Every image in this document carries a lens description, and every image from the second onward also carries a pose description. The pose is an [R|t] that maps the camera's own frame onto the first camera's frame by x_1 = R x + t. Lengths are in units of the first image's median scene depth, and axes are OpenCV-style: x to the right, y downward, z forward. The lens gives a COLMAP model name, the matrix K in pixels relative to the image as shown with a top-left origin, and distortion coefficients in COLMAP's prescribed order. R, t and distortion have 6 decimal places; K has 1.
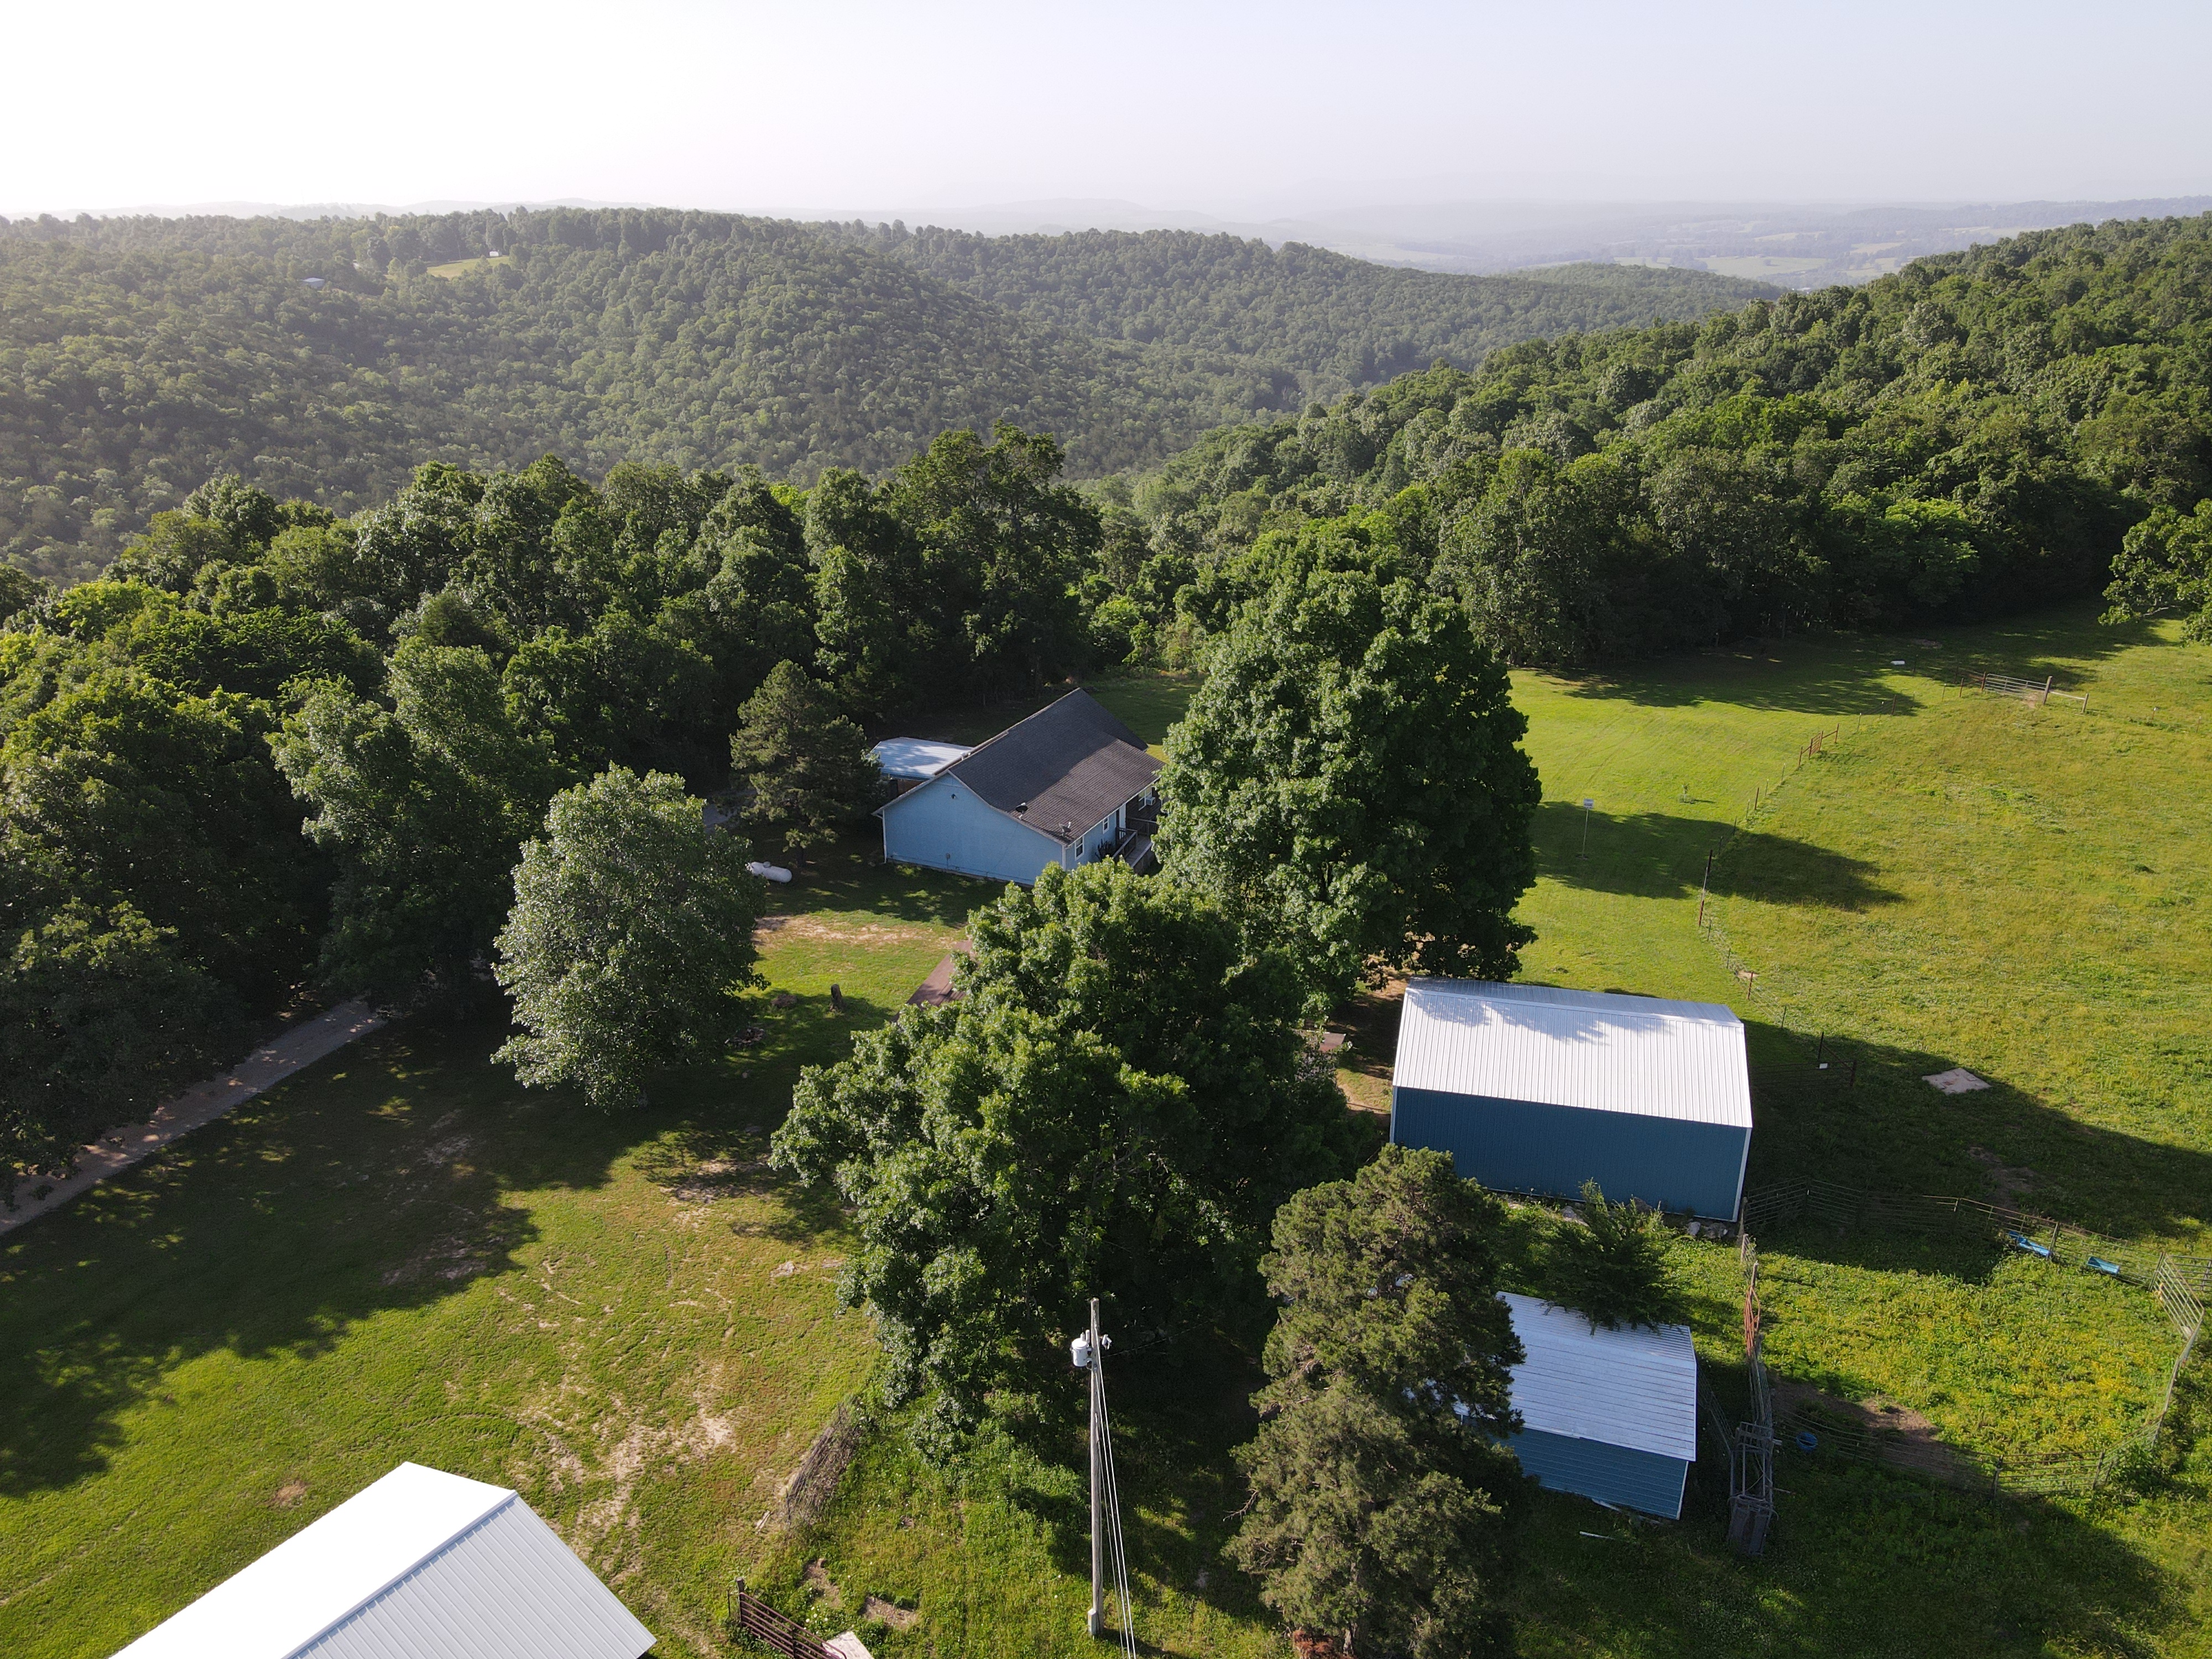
lens RADIAL K [[1624.7, 0, 1105.0], [0, 1624.7, 842.5], [0, 0, 1]] dist [-0.009087, 0.035189]
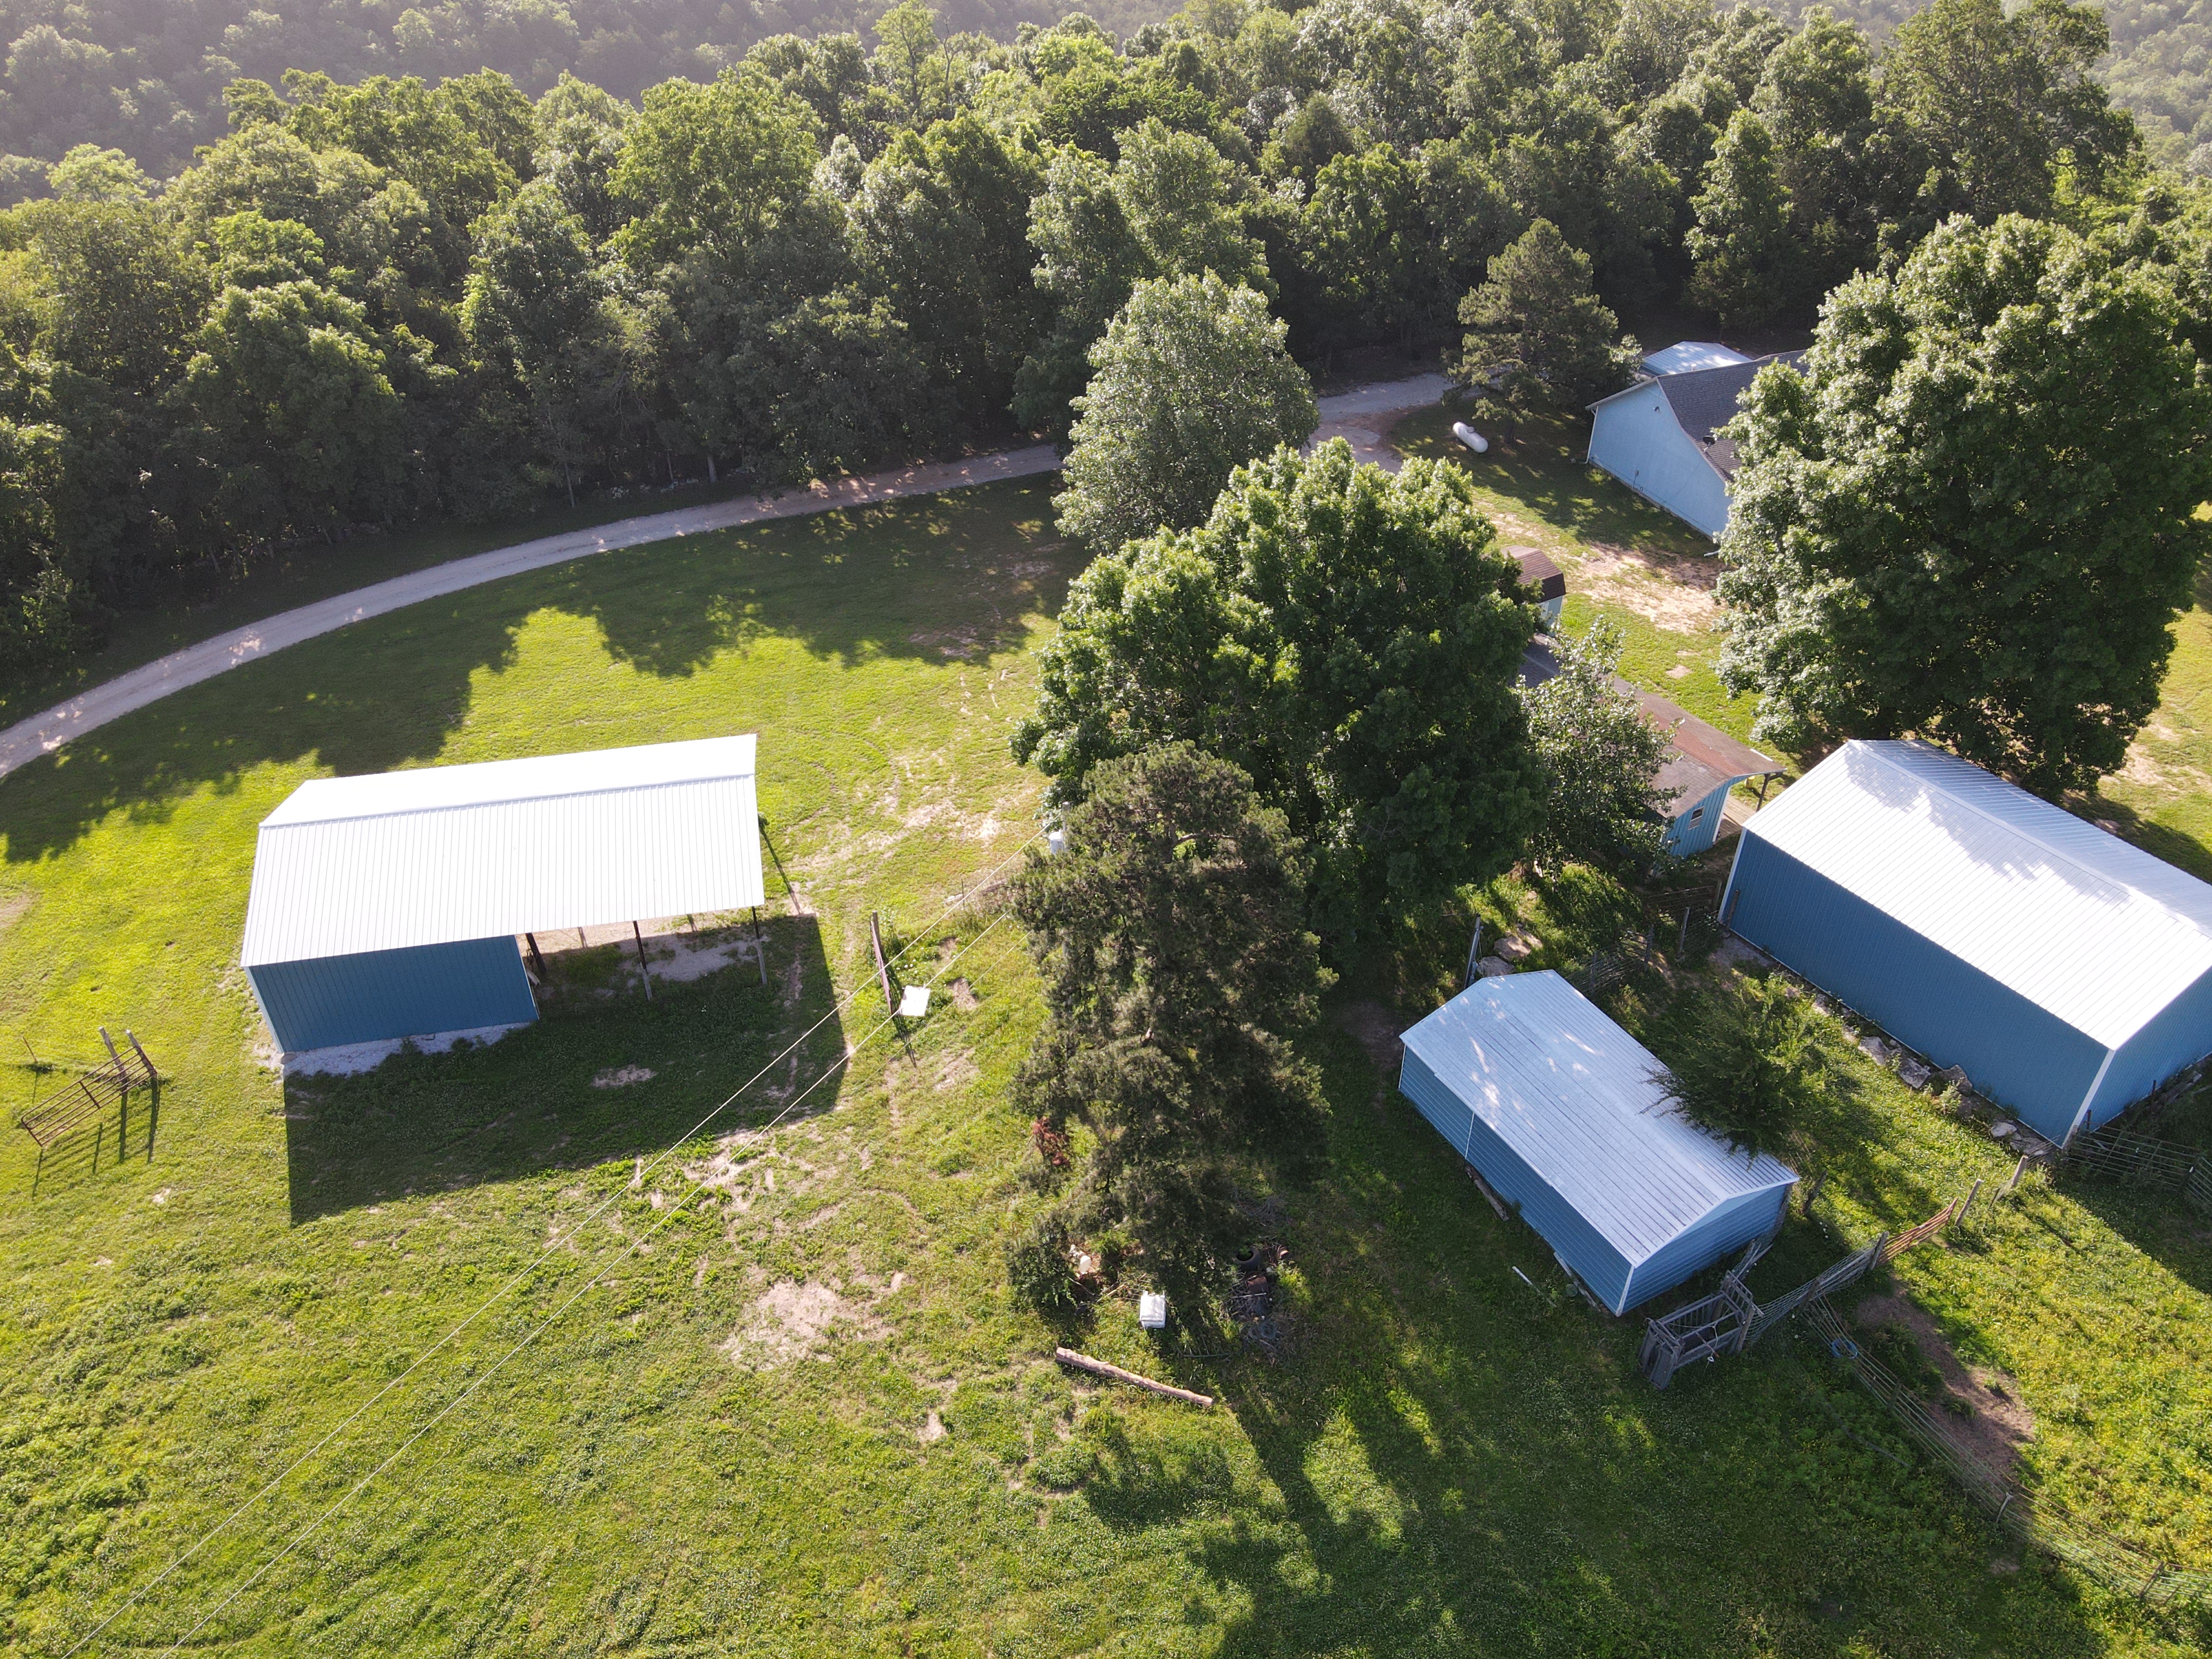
lens RADIAL K [[1624.7, 0, 1105.0], [0, 1624.7, 842.5], [0, 0, 1]] dist [-0.009087, 0.035189]
pose [[0.727348, 0.408379, -0.551536, 0.125871], [-0.255936, 0.907110, 0.334139, -0.014476], [0.636759, -0.101878, 0.764303, 0.031500]]
